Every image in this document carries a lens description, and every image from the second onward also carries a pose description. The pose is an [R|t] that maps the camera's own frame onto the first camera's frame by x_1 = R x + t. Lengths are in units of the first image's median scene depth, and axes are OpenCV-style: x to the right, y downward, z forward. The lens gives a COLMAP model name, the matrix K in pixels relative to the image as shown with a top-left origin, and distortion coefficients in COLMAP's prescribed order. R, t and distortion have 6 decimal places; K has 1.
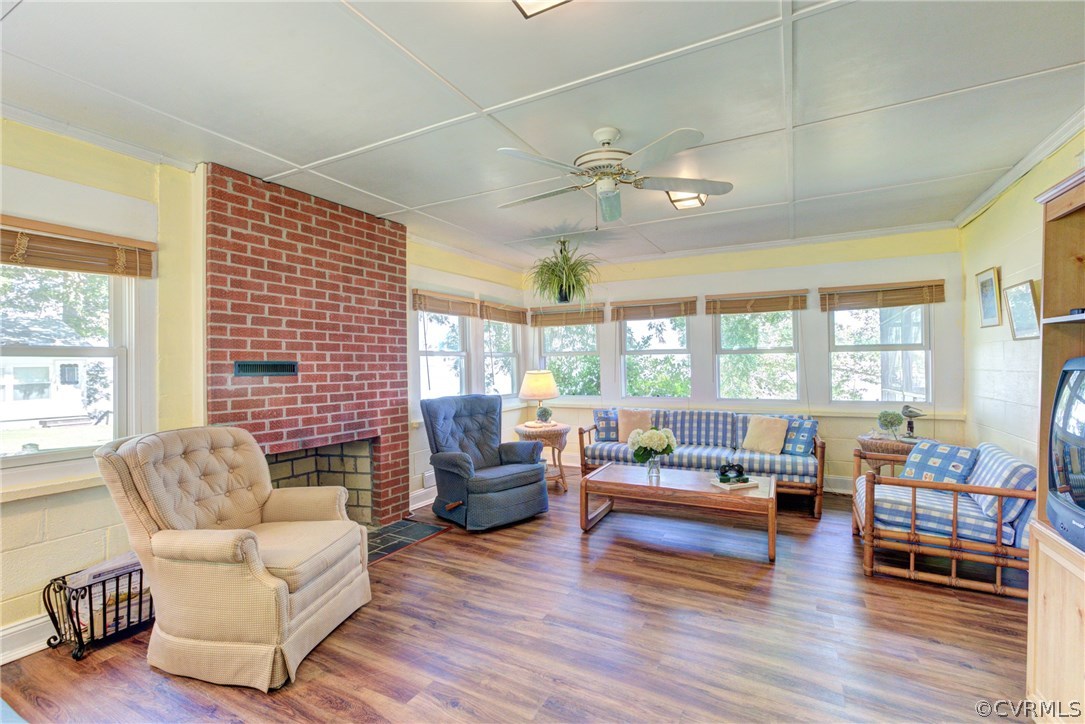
lens RADIAL K [[494.4, 0, 542.6], [0, 494.4, 361.2], [0, 0, 1]] dist [-0.004570, 0.002981]
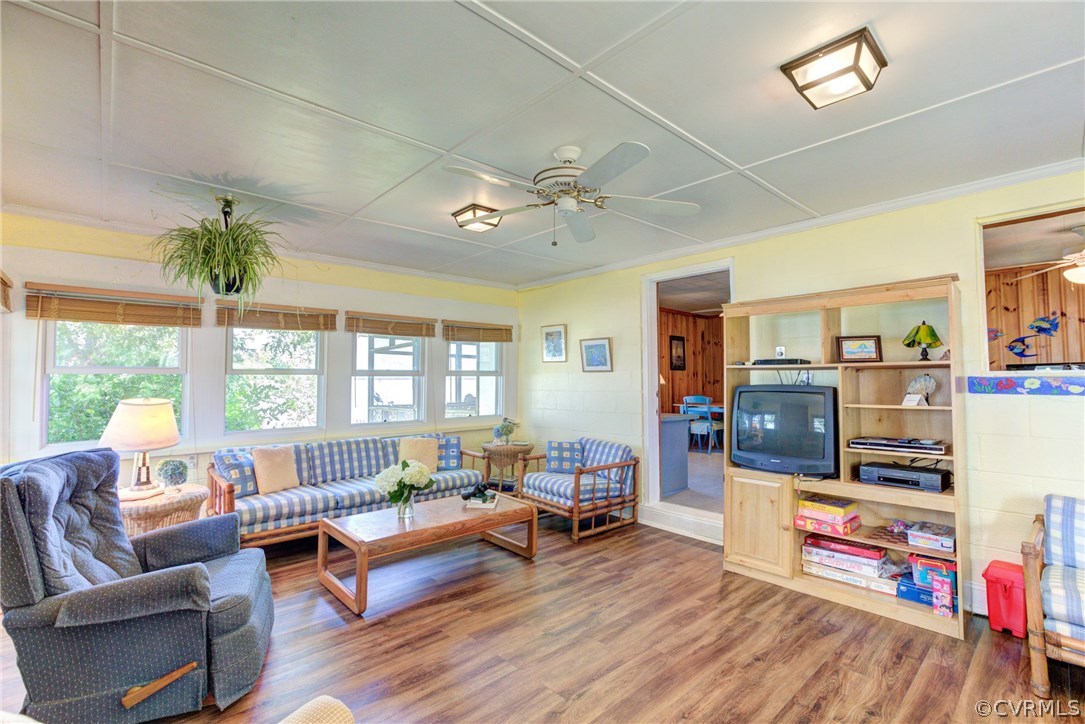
lens RADIAL K [[494.4, 0, 545.5], [0, 494.4, 363.9], [0, 0, 1]] dist [-0.004570, 0.002981]
pose [[0.340375, 0.037572, 0.939539, -0.458270], [-0.006934, 0.999274, -0.037449, -0.005355], [-0.940264, 0.006232, 0.340389, 0.418058]]
